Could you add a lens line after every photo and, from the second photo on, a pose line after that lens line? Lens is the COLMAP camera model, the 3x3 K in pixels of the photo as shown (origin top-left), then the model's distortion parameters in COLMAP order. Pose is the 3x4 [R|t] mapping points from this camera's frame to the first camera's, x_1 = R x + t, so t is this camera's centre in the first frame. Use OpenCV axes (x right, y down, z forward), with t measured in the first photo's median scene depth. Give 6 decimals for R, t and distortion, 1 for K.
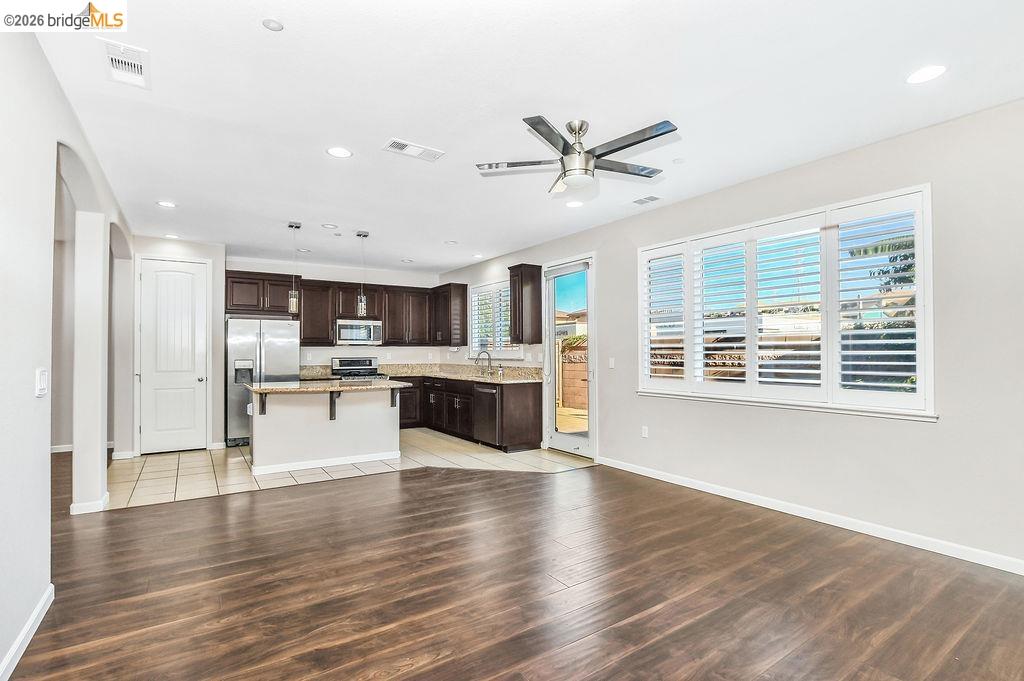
lens RADIAL K [[494.2, 0, 529.3], [0, 494.2, 343.5], [0, 0, 1]] dist [-0.029272, 0.004169]
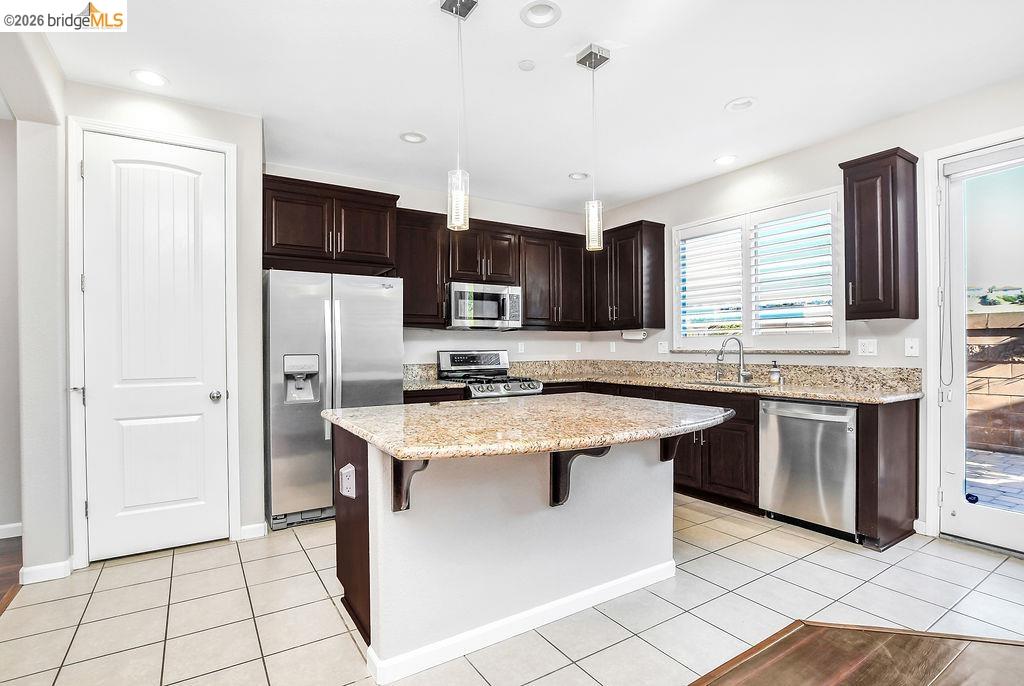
lens RADIAL K [[493.0, 0, 518.9], [0, 493.0, 346.0], [0, 0, 1]] dist [-0.022132, 0.001325]
pose [[0.999639, -0.003902, -0.026578, -0.291726], [0.004286, 0.999887, 0.014398, 0.015535], [0.026519, -0.014506, 0.999543, 0.424839]]
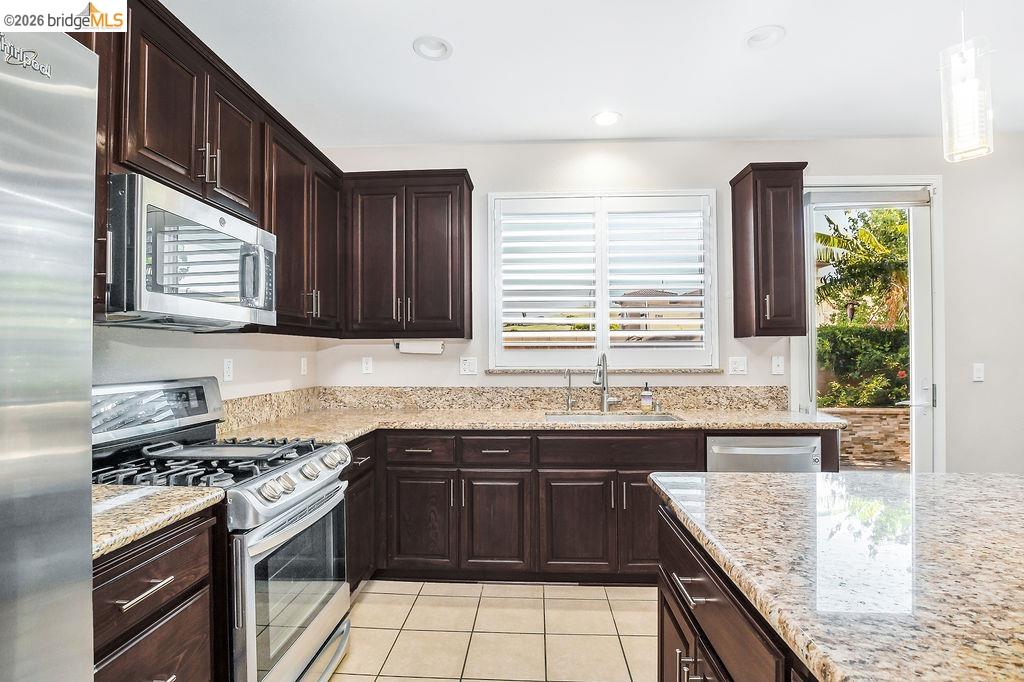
lens RADIAL K [[494.2, 0, 502.0], [0, 494.2, 349.4], [0, 0, 1]] dist [-0.029272, 0.004169]
pose [[0.620223, 0.008194, 0.784383, -0.436517], [-0.009311, 0.999952, -0.003083, 0.013953], [-0.784370, -0.005391, 0.620269, 0.757397]]
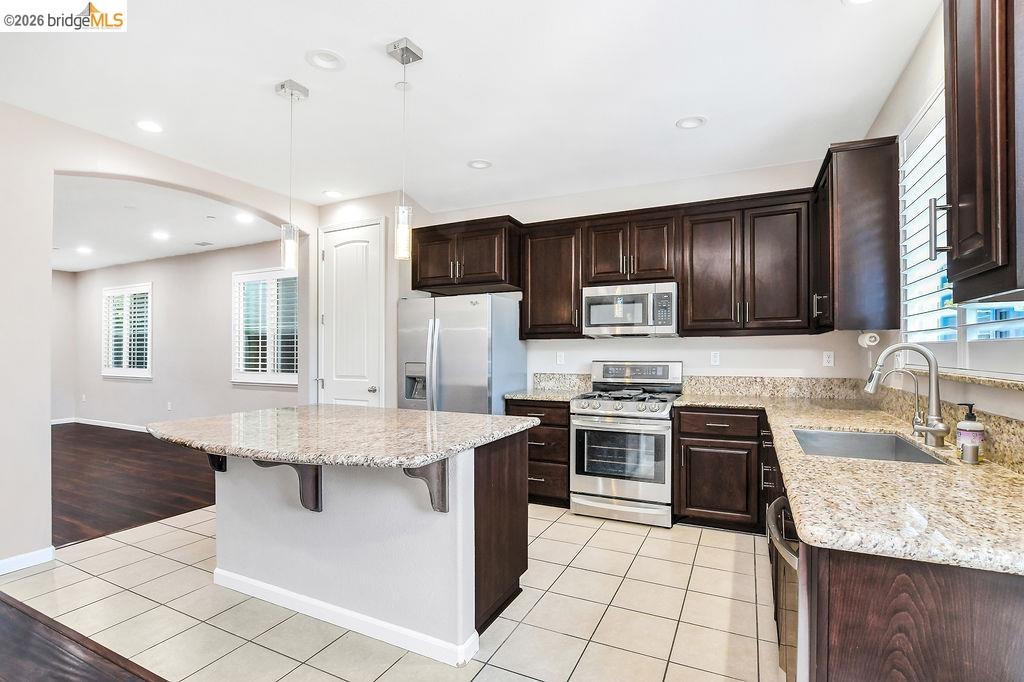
lens RADIAL K [[494.2, 0, 508.8], [0, 494.2, 346.5], [0, 0, 1]] dist [-0.029272, 0.004169]
pose [[0.496031, -0.008165, -0.868266, 0.024816], [0.015339, 0.999882, -0.000640, 0.012239], [0.868169, -0.013001, 0.496098, 0.649699]]
